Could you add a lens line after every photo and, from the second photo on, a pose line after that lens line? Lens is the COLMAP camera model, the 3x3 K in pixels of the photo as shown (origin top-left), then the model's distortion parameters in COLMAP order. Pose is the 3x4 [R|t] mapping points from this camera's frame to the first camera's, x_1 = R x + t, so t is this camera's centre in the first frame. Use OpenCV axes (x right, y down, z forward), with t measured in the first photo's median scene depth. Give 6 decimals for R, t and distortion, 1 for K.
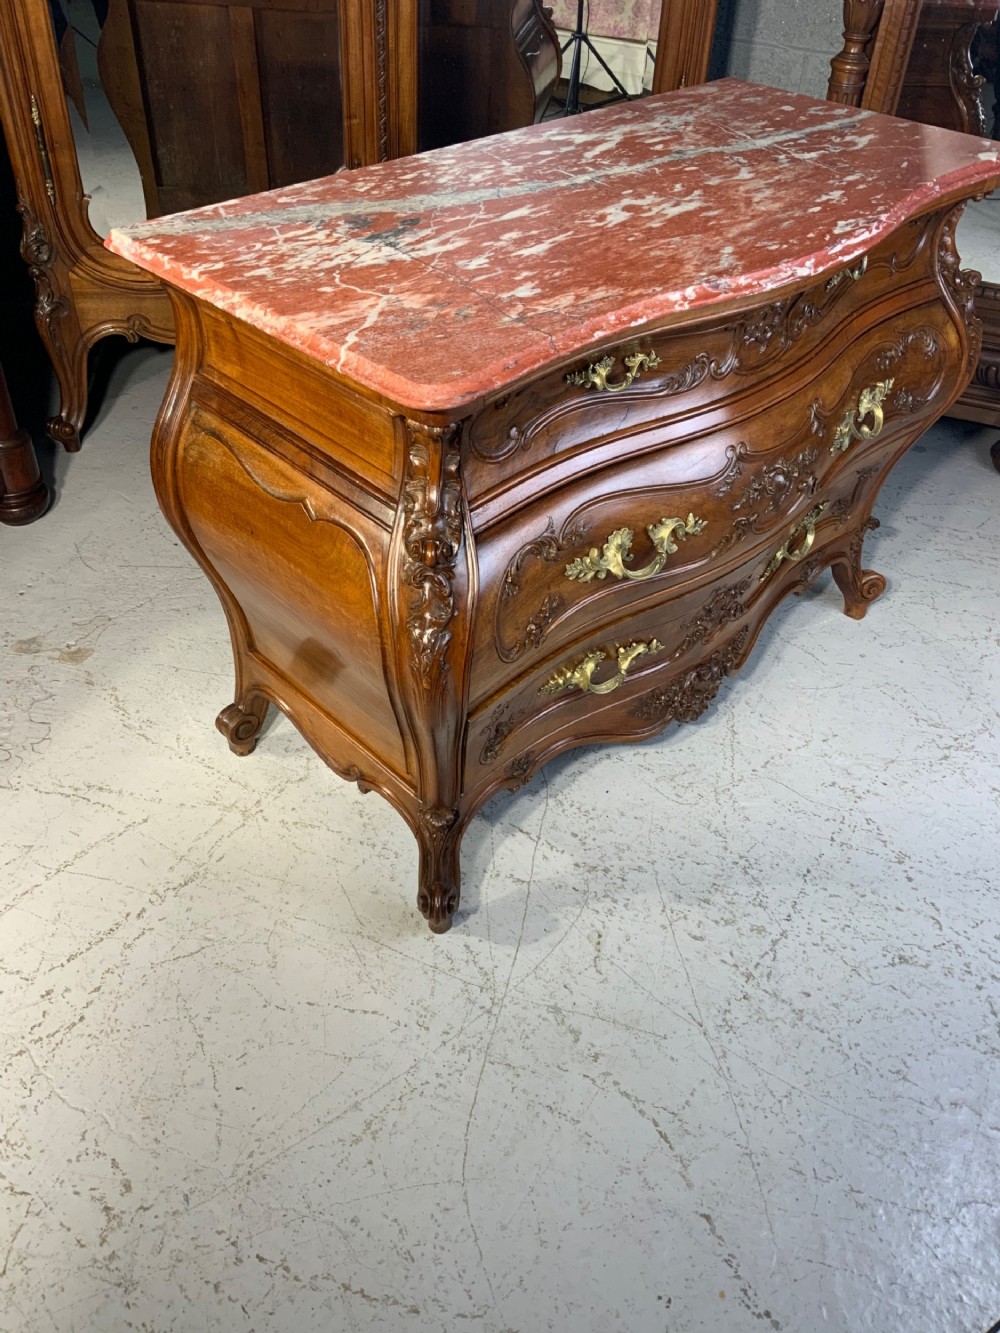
lens RADIAL K [[1079.9, 0, 479.7], [0, 1079.9, 659.9], [0, 0, 1]] dist [0.112022, -0.218101]
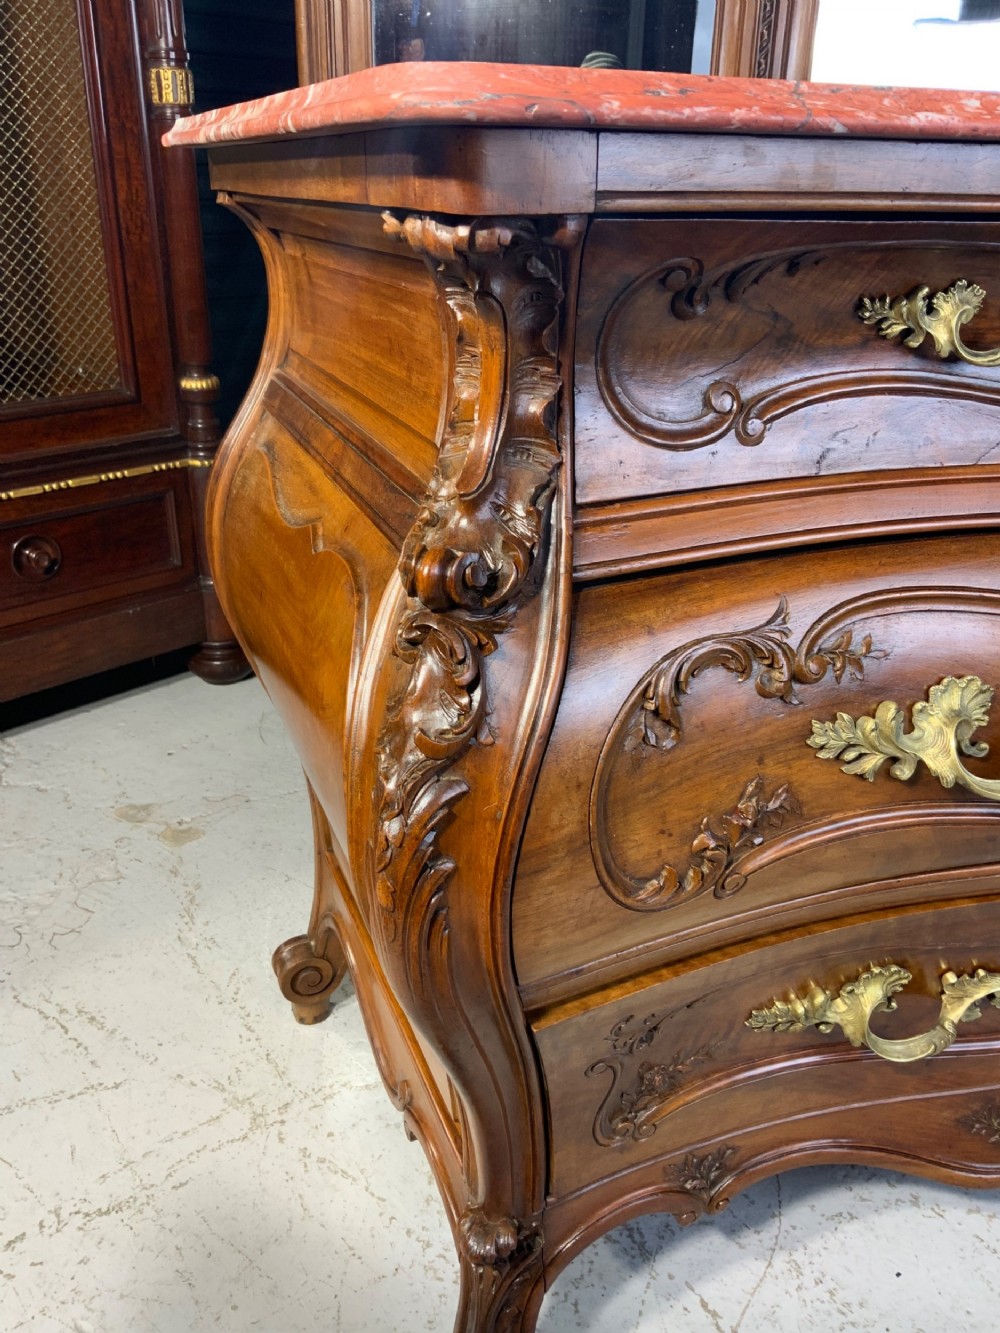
lens RADIAL K [[1079.9, 0, 479.7], [0, 1079.9, 659.9], [0, 0, 1]] dist [0.112022, -0.218101]
pose [[0.922993, 0.130043, -0.362179, 0.115819], [-0.229087, 0.941909, -0.245614, 0.029794], [0.309199, 0.309671, 0.899166, 0.548546]]
